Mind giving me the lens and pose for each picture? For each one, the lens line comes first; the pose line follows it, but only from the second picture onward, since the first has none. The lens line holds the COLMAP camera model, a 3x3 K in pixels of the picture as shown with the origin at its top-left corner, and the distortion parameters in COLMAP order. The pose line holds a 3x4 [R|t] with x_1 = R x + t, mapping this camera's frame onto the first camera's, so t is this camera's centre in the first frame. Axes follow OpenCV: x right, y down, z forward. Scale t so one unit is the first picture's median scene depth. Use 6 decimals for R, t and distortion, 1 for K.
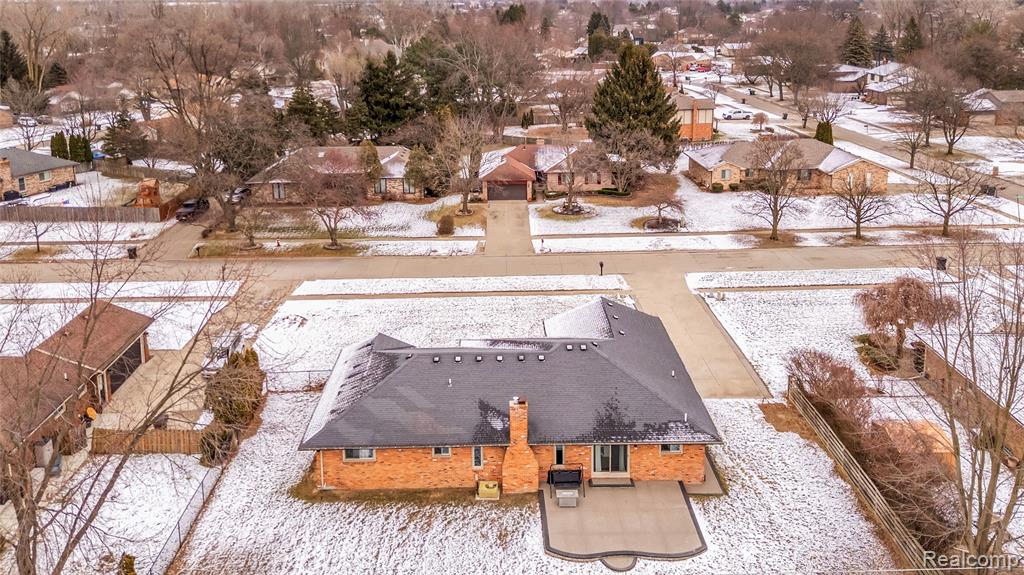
lens RADIAL K [[748.7, 0, 501.6], [0, 748.7, 164.9], [0, 0, 1]] dist [0.078486, -0.082642]
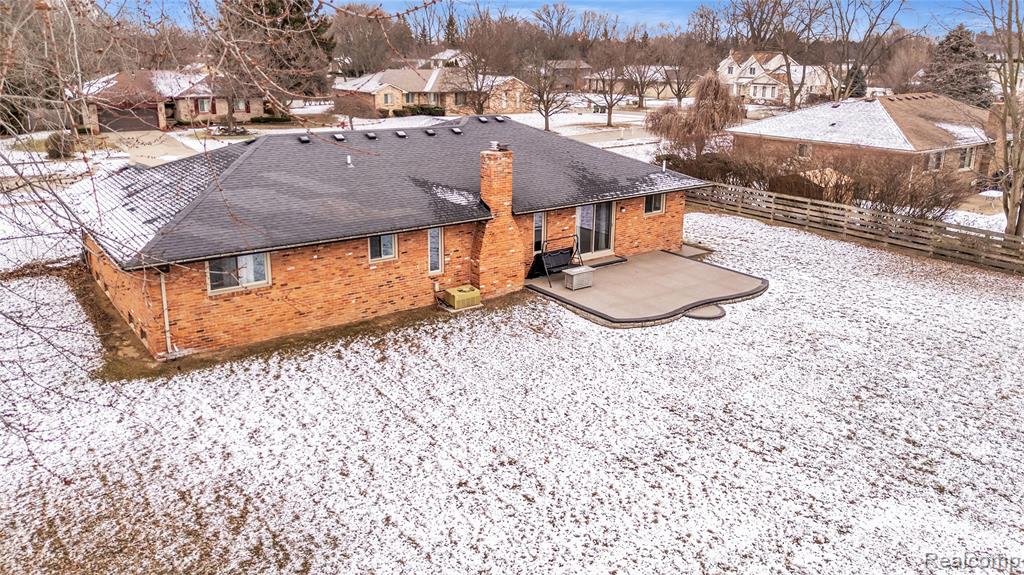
lens RADIAL K [[737.4, 0, 500.2], [0, 737.4, 261.7], [0, 0, 1]] dist [0.084692, -0.001289]
pose [[0.813742, -0.136141, 0.565058, -0.332261], [0.094907, 0.990256, 0.101909, 0.338051], [-0.573426, -0.029300, 0.818733, 0.477522]]
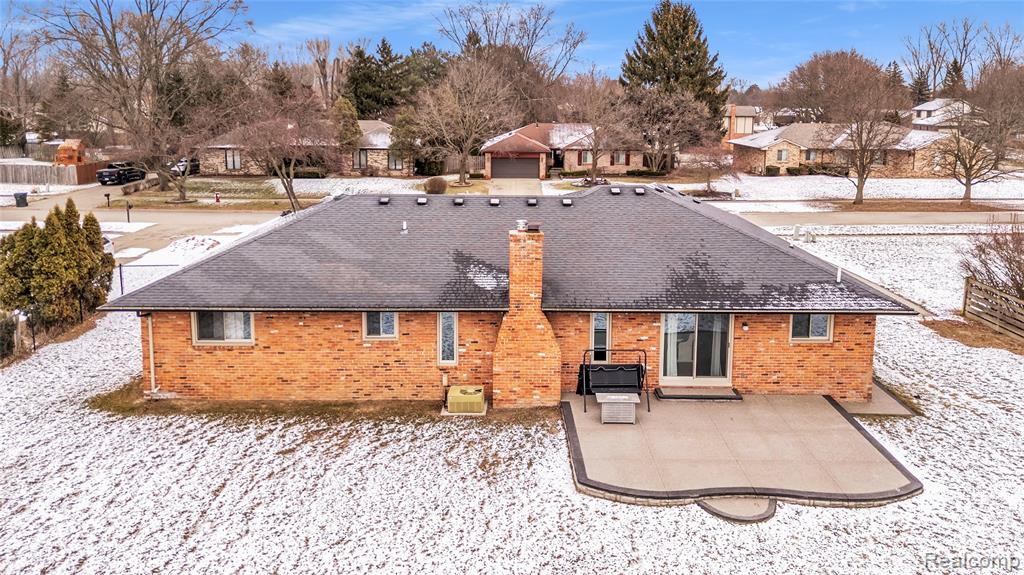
lens RADIAL K [[756.7, 0, 516.1], [0, 756.7, 218.3], [0, 0, 1]] dist [0.074719, -0.075997]
pose [[0.999750, 0.021540, 0.005929, 0.011577], [-0.021259, 0.998809, -0.043915, 0.323558], [-0.006867, 0.043778, 0.999018, 0.462734]]
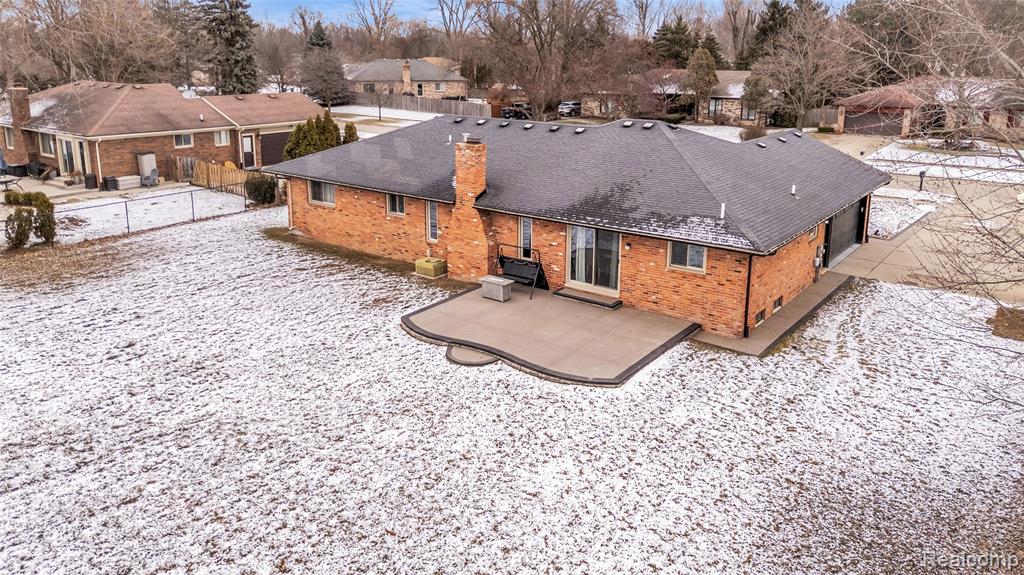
lens RADIAL K [[756.7, 0, 516.1], [0, 756.7, 218.3], [0, 0, 1]] dist [0.074719, -0.075997]
pose [[0.803199, 0.154231, -0.575399, 0.442031], [-0.141581, 0.987650, 0.067098, 0.324012], [0.578641, 0.027572, 0.815116, 0.468150]]
